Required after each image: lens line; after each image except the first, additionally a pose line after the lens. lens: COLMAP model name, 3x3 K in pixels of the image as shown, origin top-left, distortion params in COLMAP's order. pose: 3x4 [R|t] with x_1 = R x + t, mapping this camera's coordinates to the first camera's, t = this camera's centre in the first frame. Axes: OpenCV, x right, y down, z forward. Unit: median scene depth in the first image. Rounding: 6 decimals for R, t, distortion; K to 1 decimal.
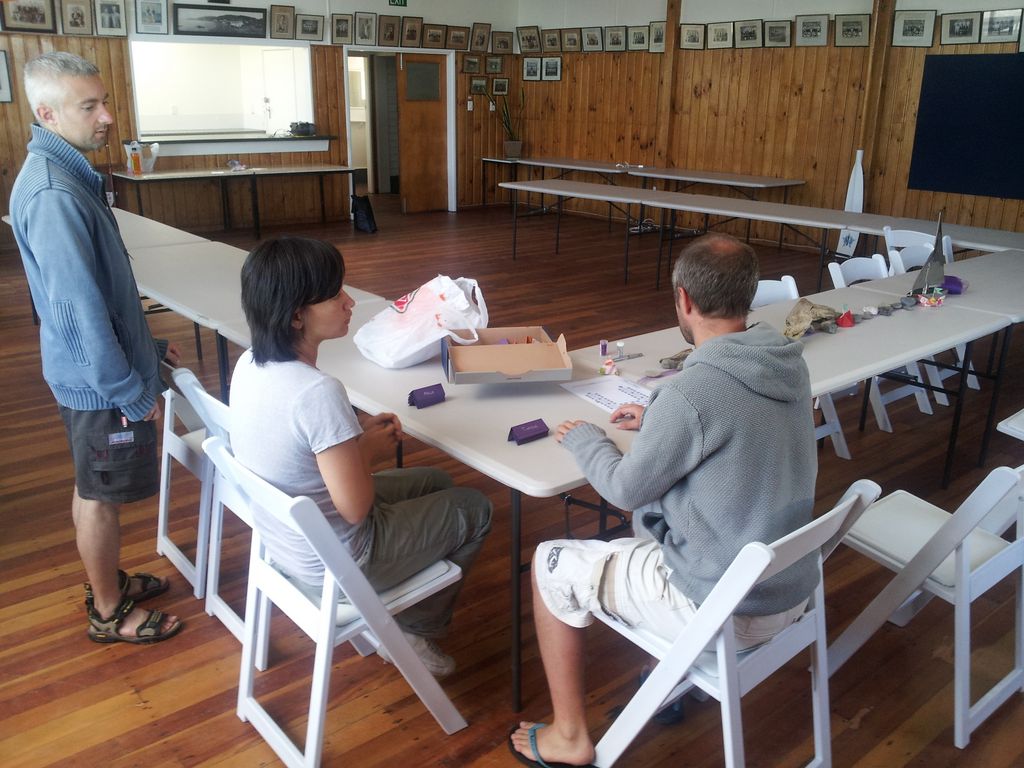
lens RADIAL K [[872.6, 0, 515.8], [0, 872.6, 385.7], [0, 0, 1]] dist [-0.026320, -0.013030]
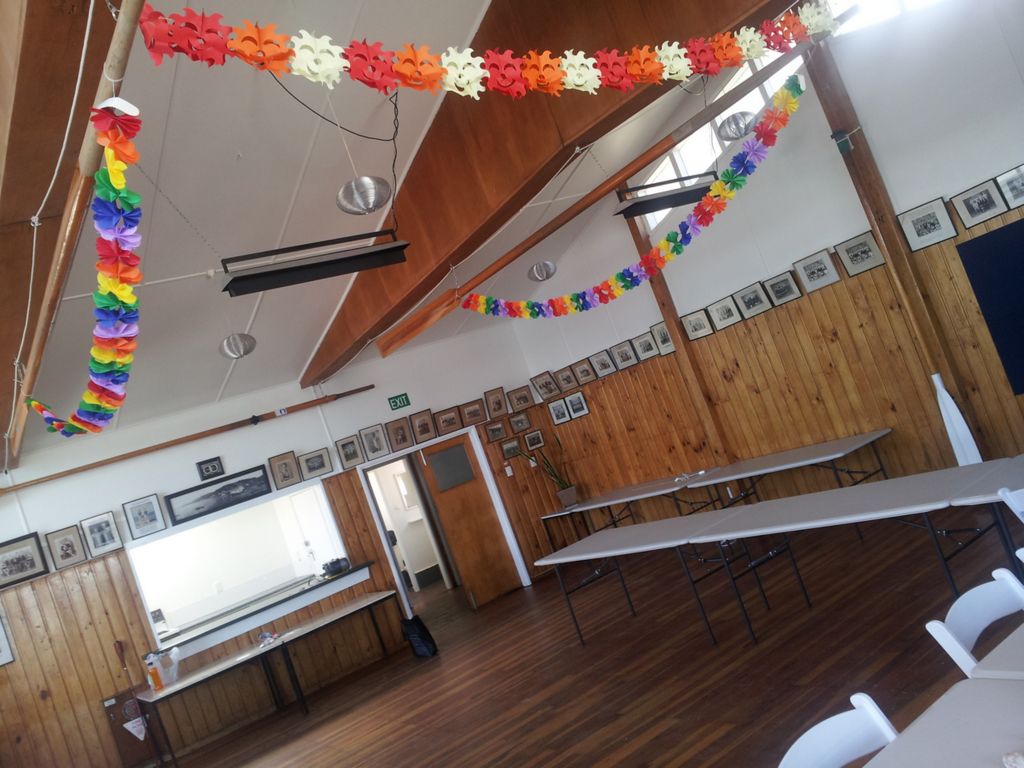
lens RADIAL K [[872.6, 0, 505.8], [0, 872.6, 388.1], [0, 0, 1]] dist [-0.026320, -0.013030]
pose [[0.928509, -0.363084, -0.077728, 0.065916], [0.309743, 0.872833, -0.377122, -0.063701], [0.204771, 0.326085, 0.922896, 0.140485]]
